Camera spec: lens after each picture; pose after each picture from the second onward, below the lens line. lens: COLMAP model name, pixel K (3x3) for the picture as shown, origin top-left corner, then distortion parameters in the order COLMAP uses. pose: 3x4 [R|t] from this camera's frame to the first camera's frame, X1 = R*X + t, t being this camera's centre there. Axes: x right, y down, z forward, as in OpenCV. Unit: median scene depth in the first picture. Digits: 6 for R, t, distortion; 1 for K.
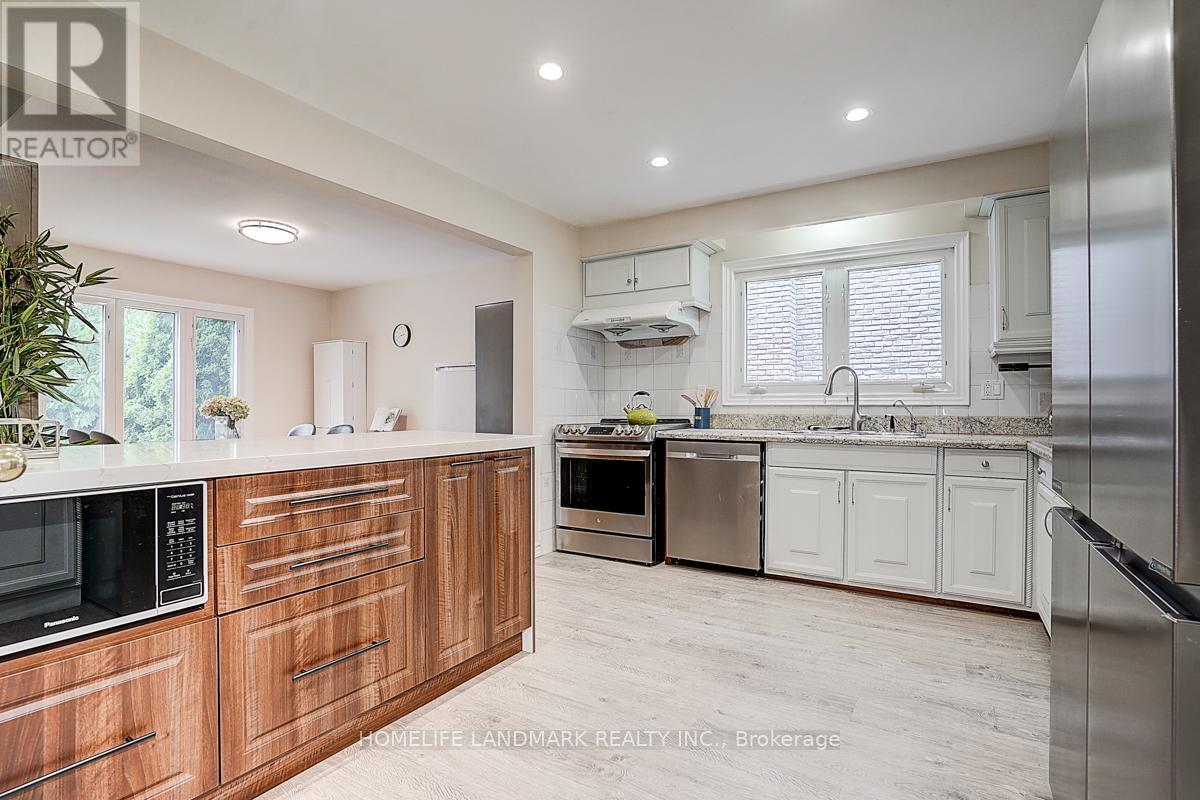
lens RADIAL K [[558.5, 0, 595.5], [0, 558.5, 401.2], [0, 0, 1]] dist [-0.054048, 0.016146]
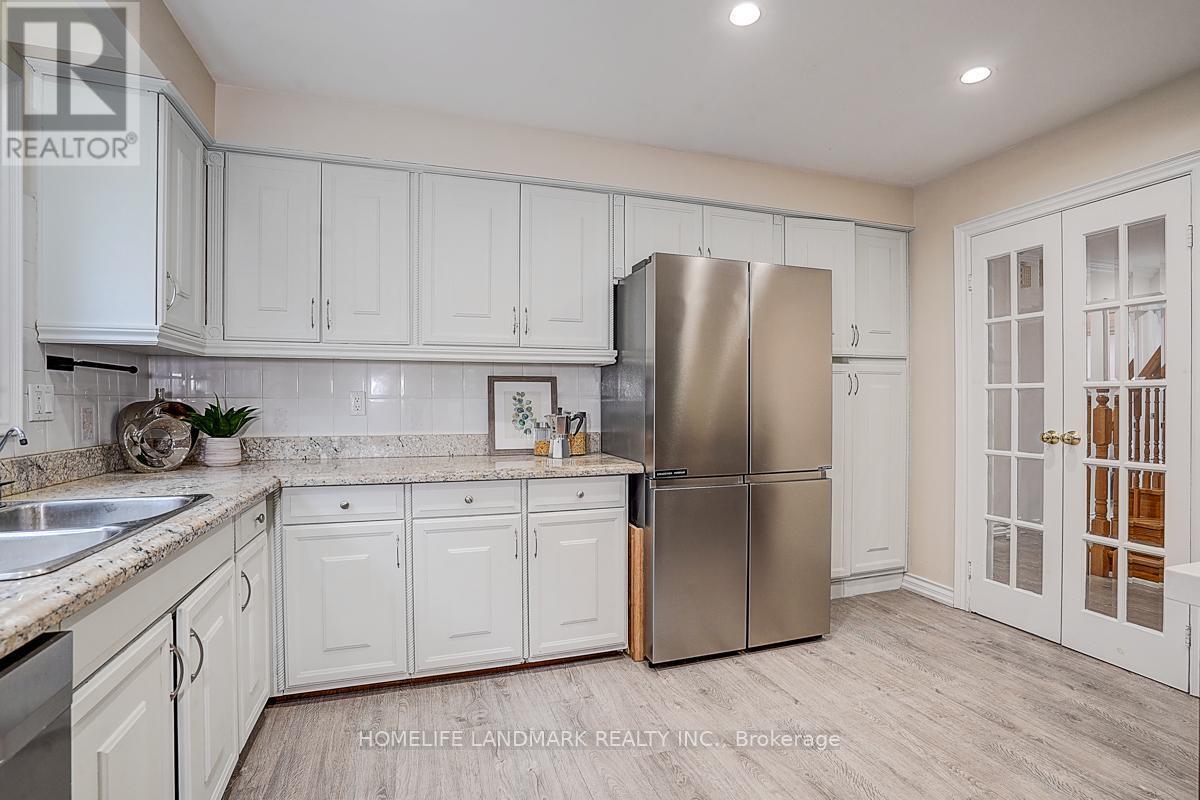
lens RADIAL K [[558.5, 0, 610.7], [0, 558.5, 407.7], [0, 0, 1]] dist [-0.054048, 0.016146]
pose [[-0.775506, -0.005747, 0.631314, -0.033820], [-0.004846, 0.999983, 0.003150, -0.021027], [-0.631322, -0.000616, -0.775521, 1.076345]]
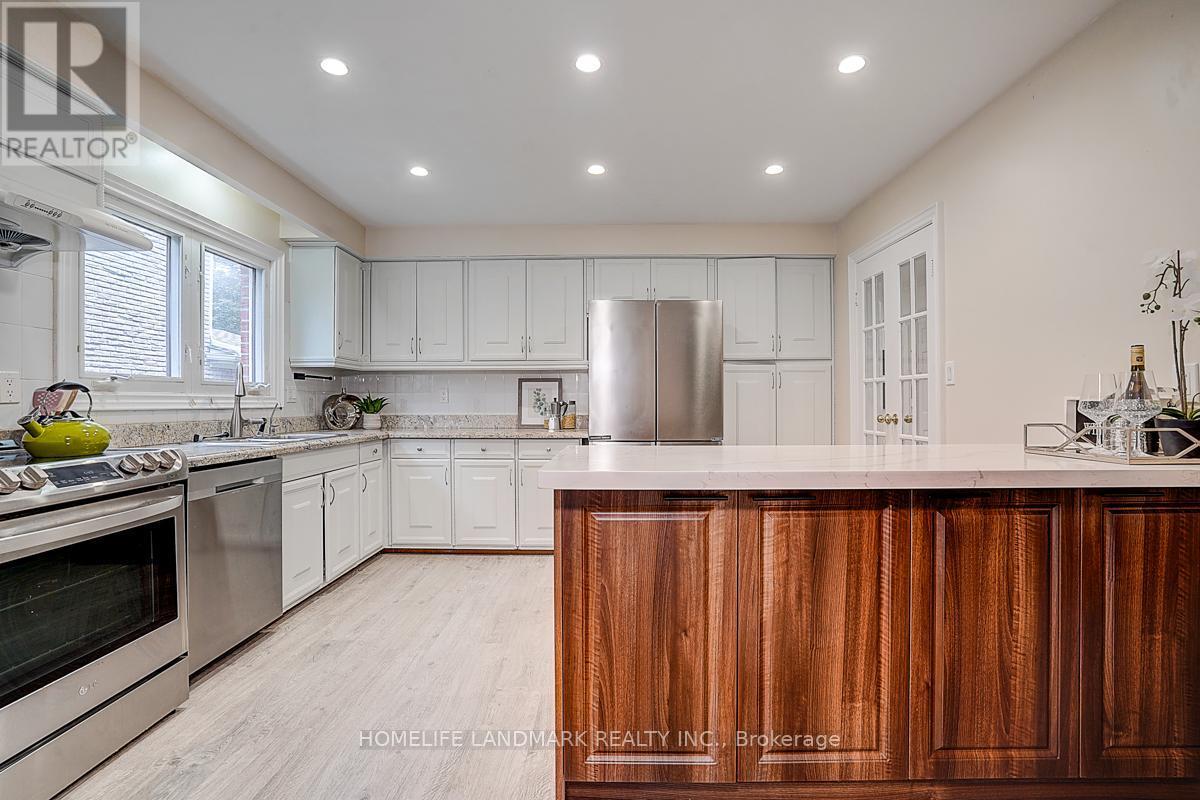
lens RADIAL K [[558.5, 0, 602.9], [0, 558.5, 405.0], [0, 0, 1]] dist [-0.054048, 0.016146]
pose [[-0.514927, -0.002837, 0.857229, -0.650081], [-0.005376, 0.999986, 0.000080, -0.001515], [-0.857217, -0.004568, -0.514935, 1.055421]]
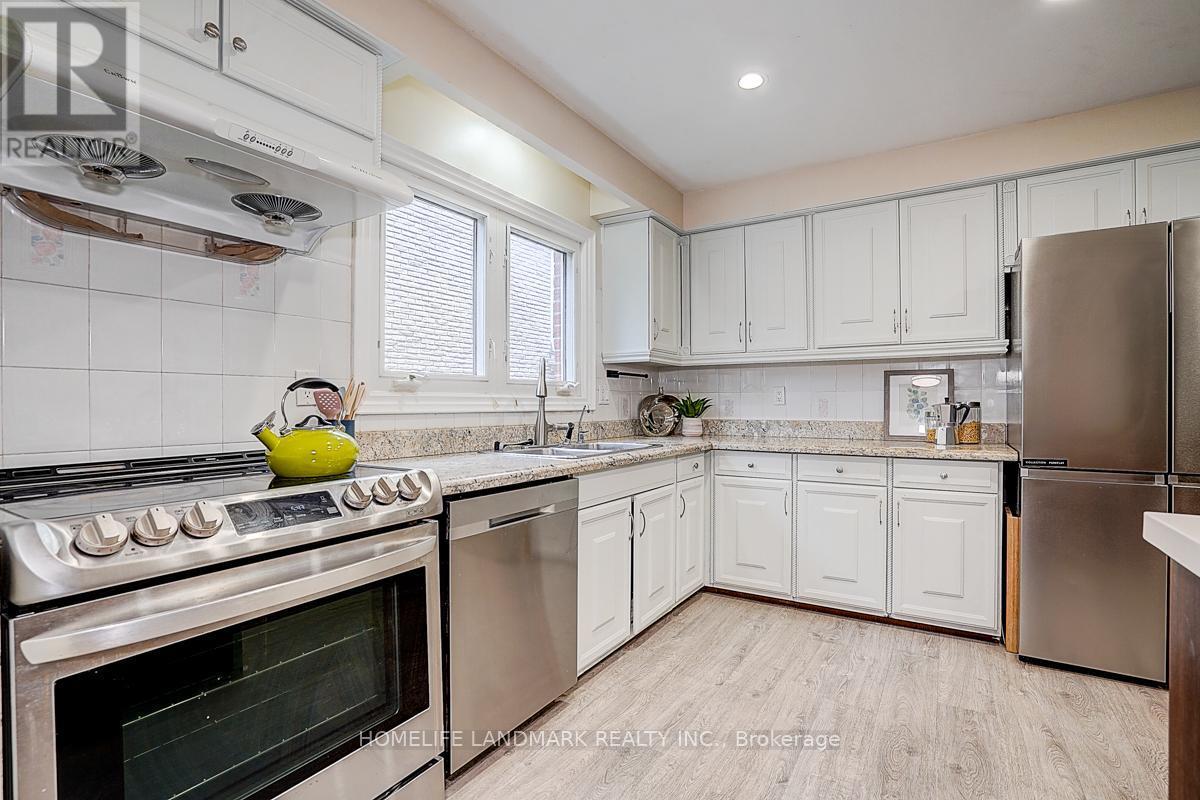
lens RADIAL K [[558.5, 0, 608.2], [0, 558.5, 406.9], [0, 0, 1]] dist [-0.054048, 0.016146]
pose [[0.002779, -0.004420, 0.999986, -0.328071], [-0.006678, 0.999968, 0.004438, -0.003095], [-0.999974, -0.006690, 0.002749, 1.009020]]
